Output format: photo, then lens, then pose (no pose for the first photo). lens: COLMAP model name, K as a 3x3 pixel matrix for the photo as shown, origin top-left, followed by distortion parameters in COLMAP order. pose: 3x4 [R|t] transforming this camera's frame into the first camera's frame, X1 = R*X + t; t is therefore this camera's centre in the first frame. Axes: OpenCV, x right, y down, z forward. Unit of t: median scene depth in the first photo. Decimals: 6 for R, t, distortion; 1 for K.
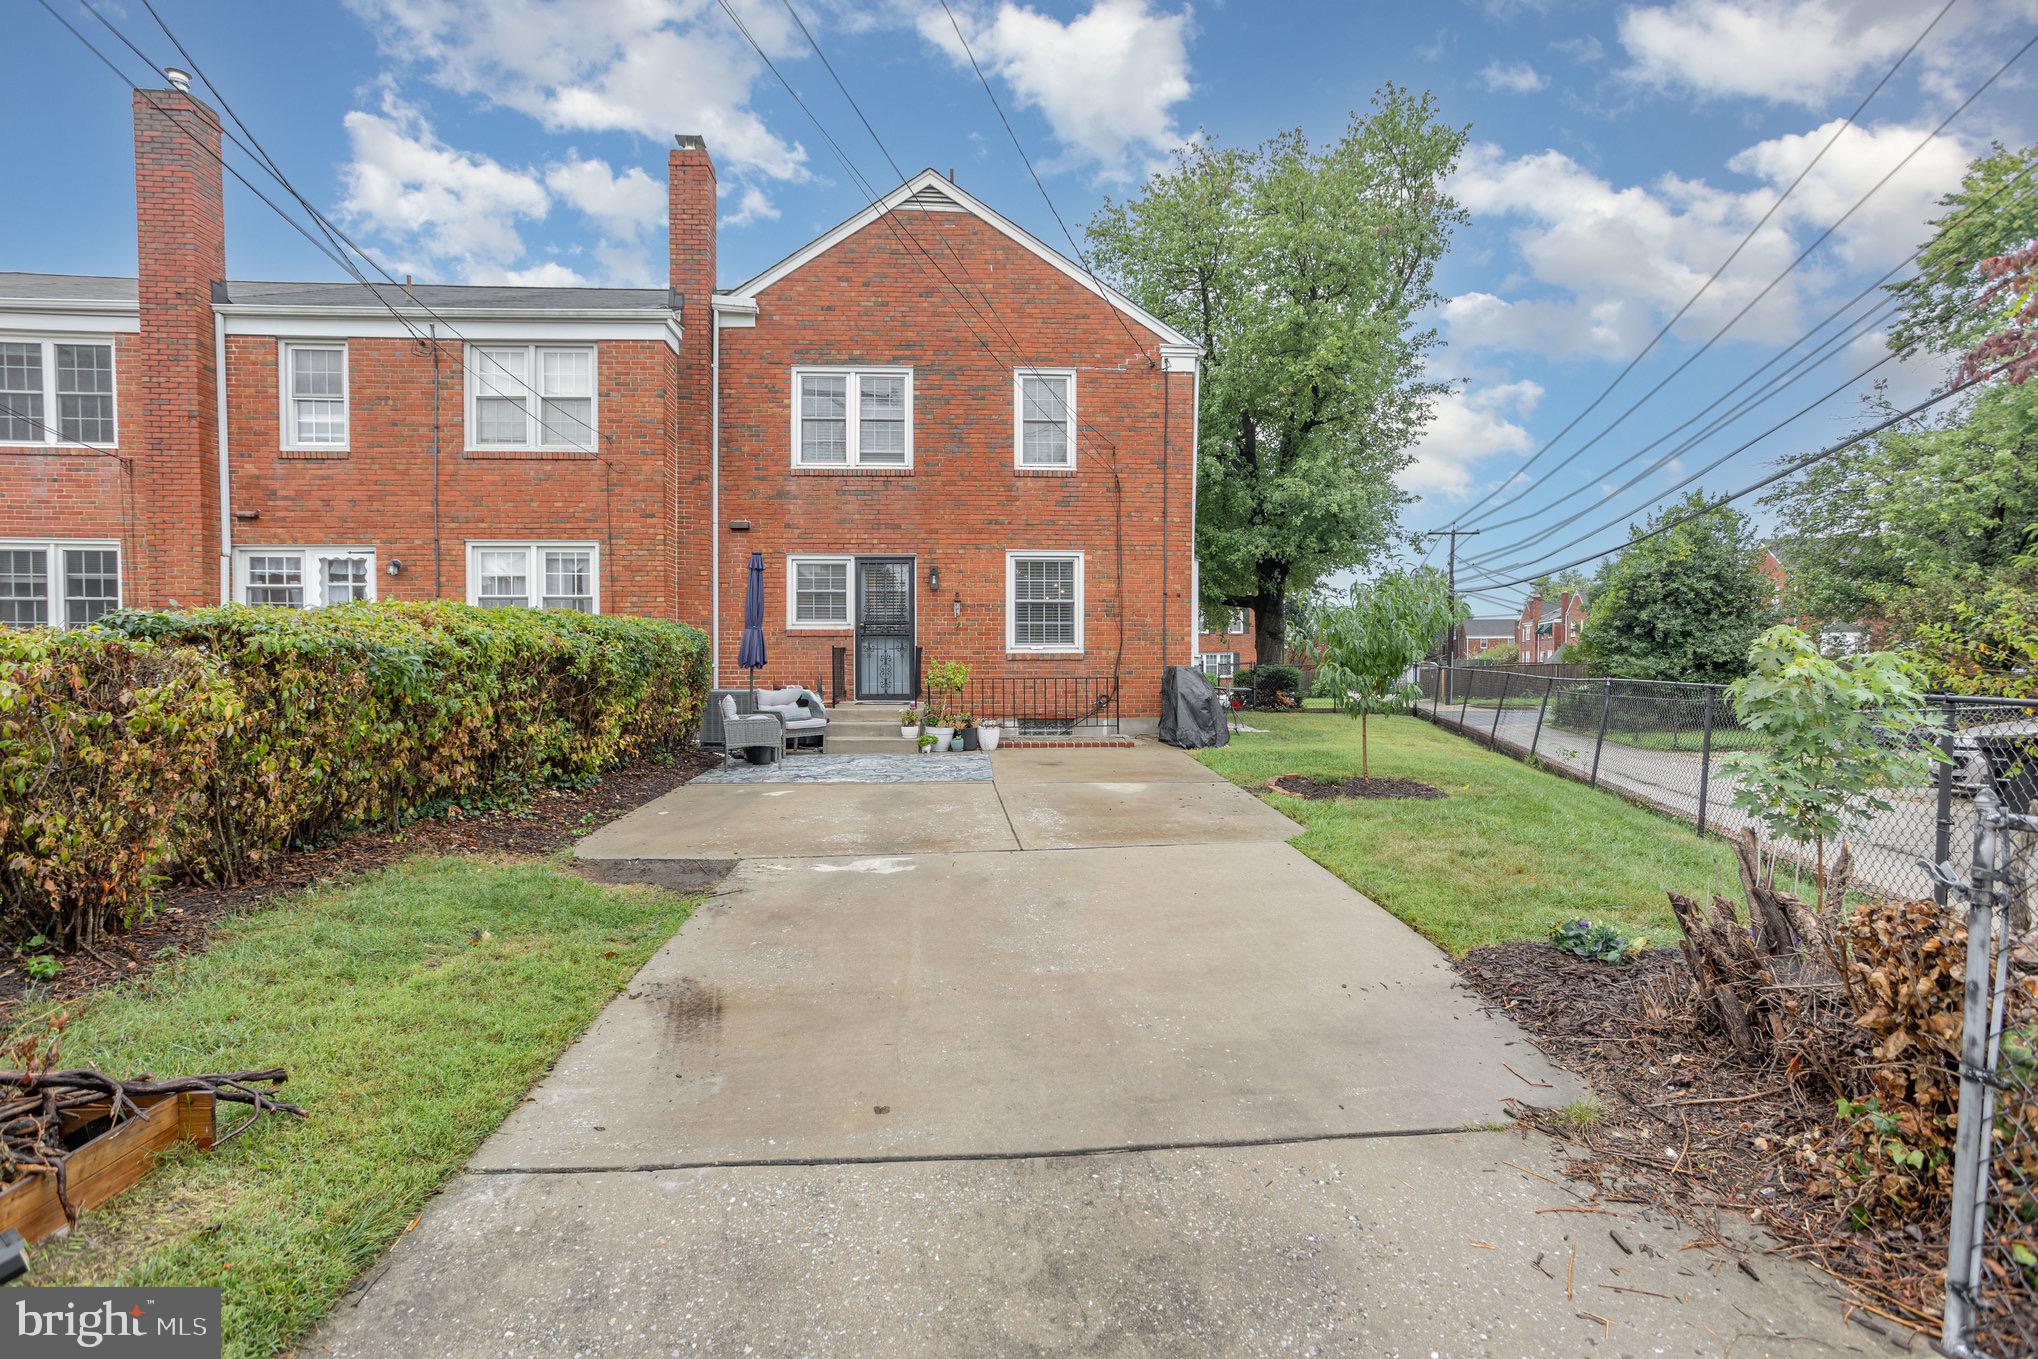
lens RADIAL K [[995.2, 0, 1019.7], [0, 995.2, 676.9], [0, 0, 1]] dist [-0.017698, 0.004048]
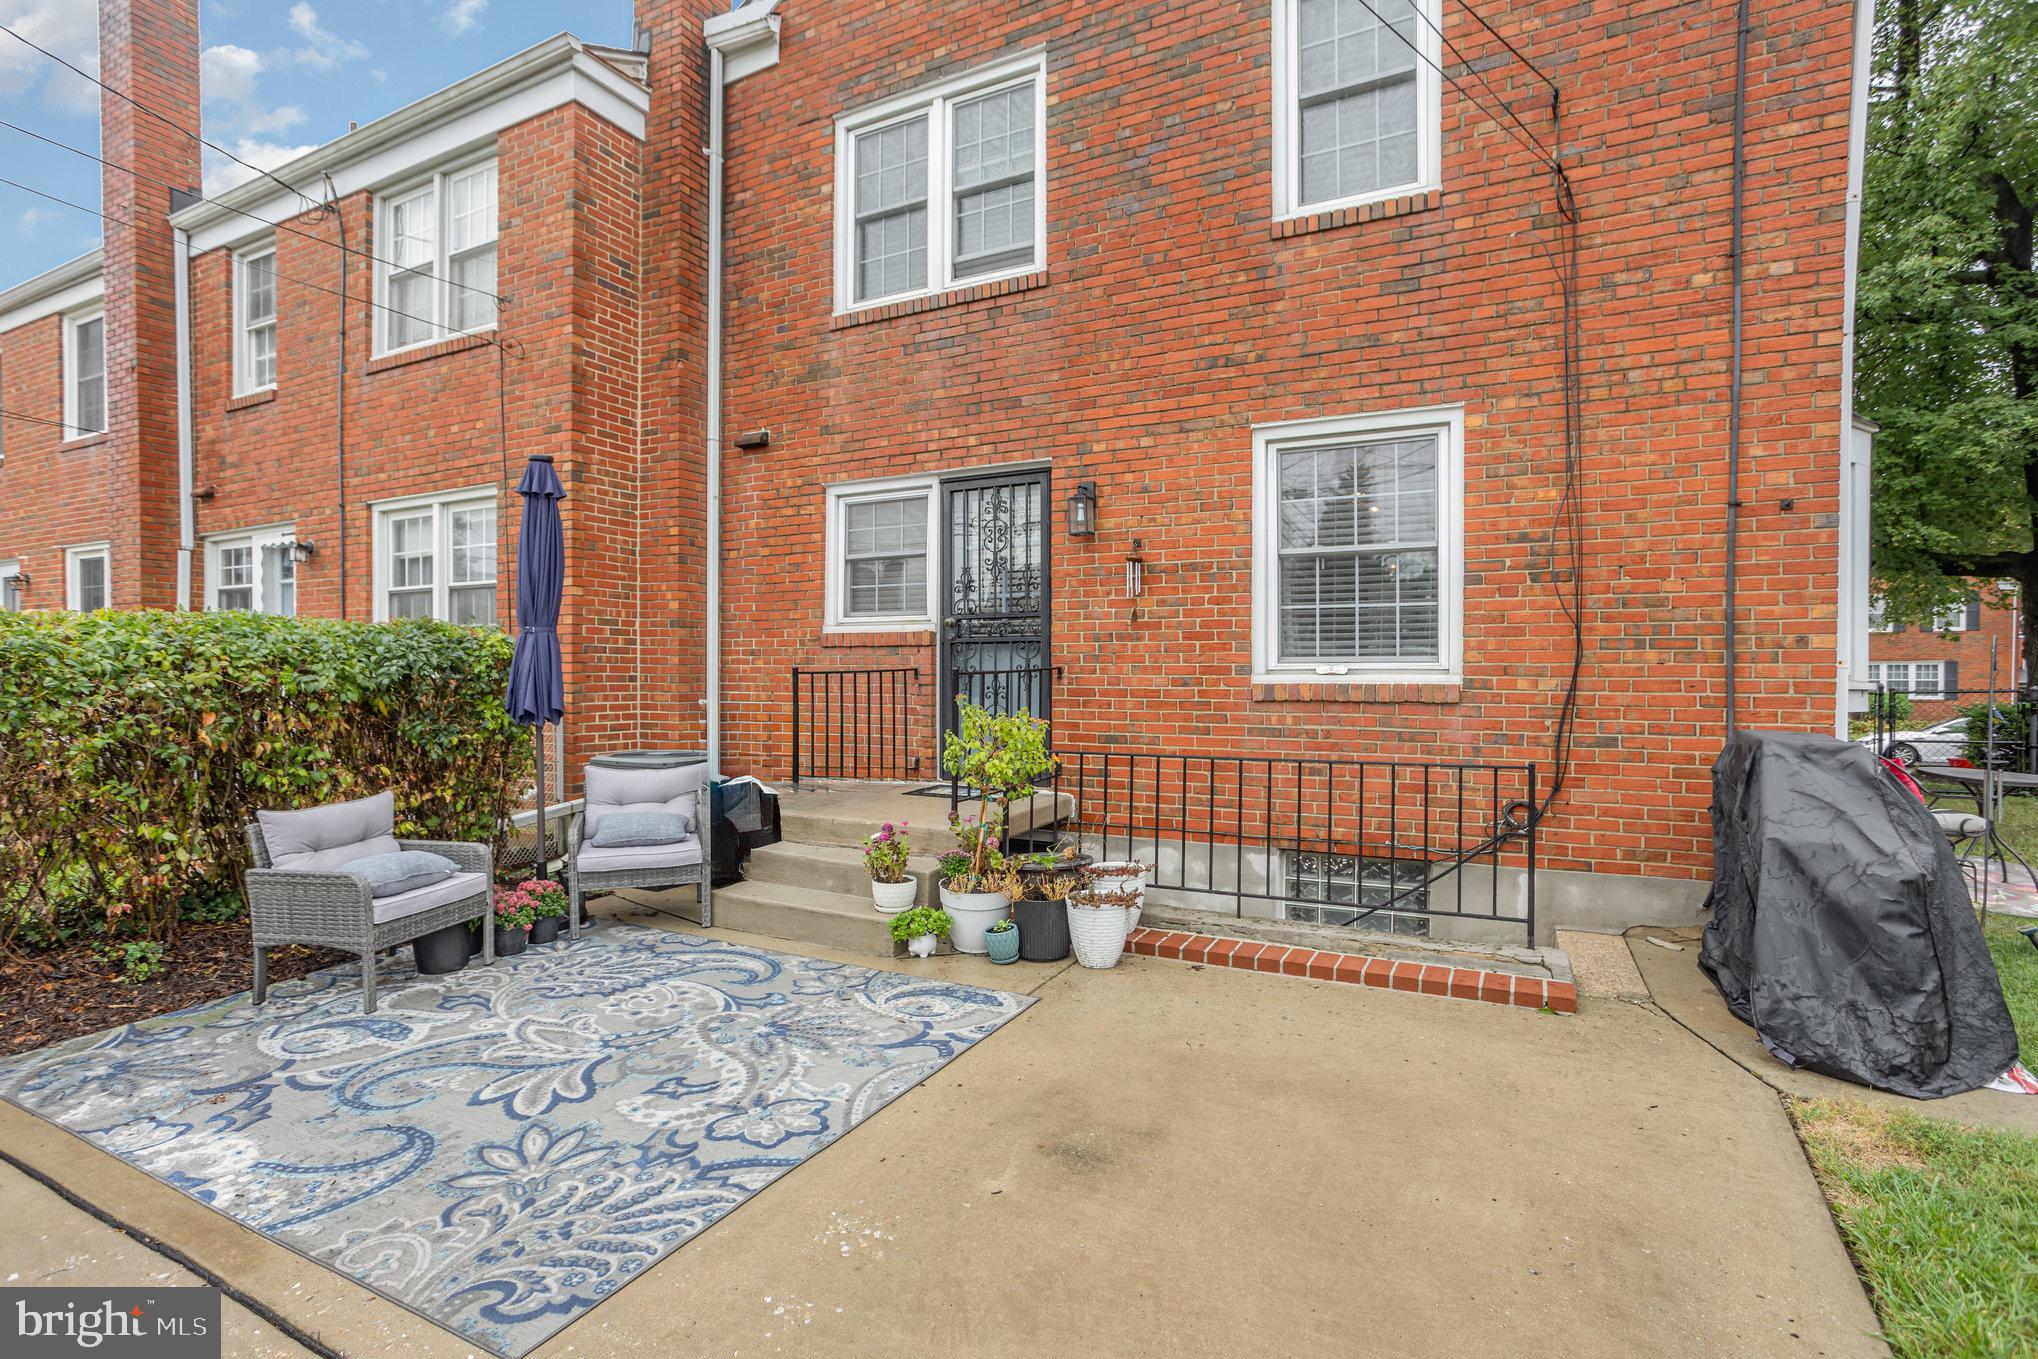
lens RADIAL K [[995.2, 0, 1007.2], [0, 995.2, 679.9], [0, 0, 1]] dist [-0.017698, 0.004048]
pose [[0.855798, 0.006284, -0.517272, 0.110699], [-0.007820, 0.999969, -0.000789, -0.024032], [0.517251, 0.004720, 0.855821, 0.606203]]
